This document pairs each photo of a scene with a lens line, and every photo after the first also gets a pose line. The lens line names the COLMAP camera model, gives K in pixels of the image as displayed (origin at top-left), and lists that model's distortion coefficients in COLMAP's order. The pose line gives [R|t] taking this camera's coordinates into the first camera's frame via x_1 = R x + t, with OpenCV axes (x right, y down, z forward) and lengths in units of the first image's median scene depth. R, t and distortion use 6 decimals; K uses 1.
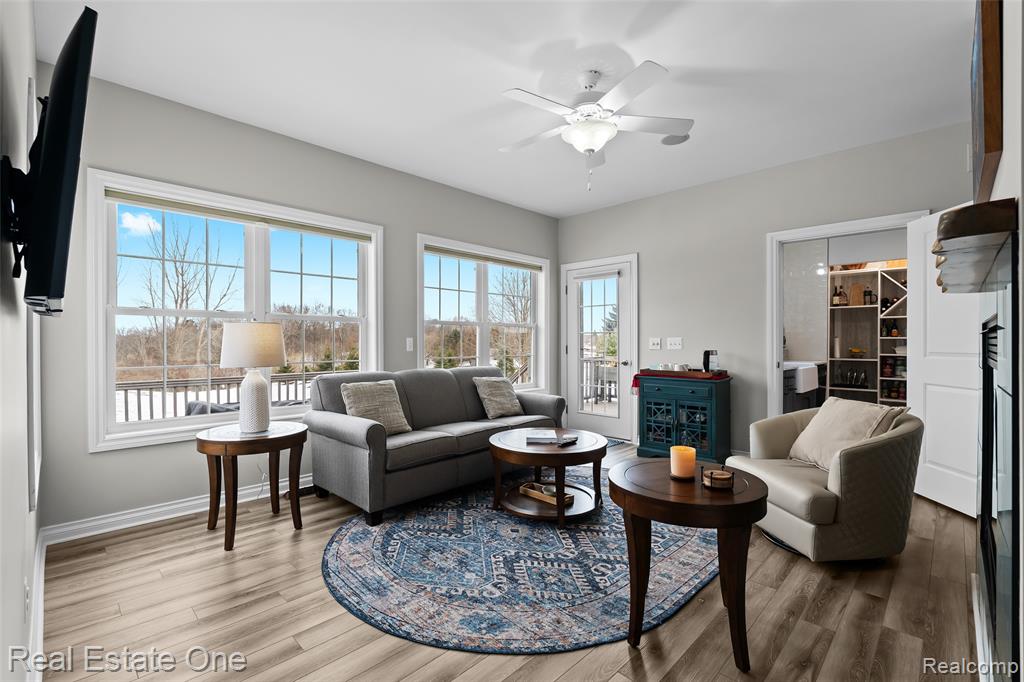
lens RADIAL K [[451.1, 0, 512.0], [0, 451.1, 341.0], [0, 0, 1]] dist [-0.001997, -0.000202]
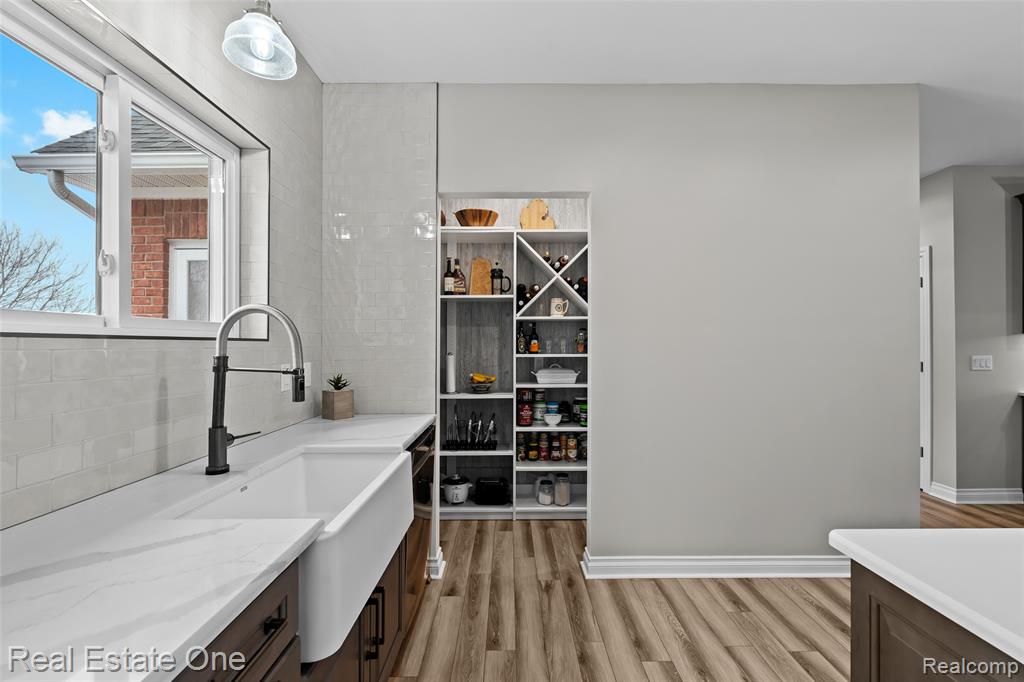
lens RADIAL K [[451.1, 0, 512.0], [0, 451.1, 341.0], [0, 0, 1]] dist [-0.001997, -0.000202]
pose [[0.714575, 0.004296, 0.699546, 0.425450], [0.003460, 0.999947, -0.009675, -0.018913], [-0.699551, 0.009334, 0.714522, 0.605070]]
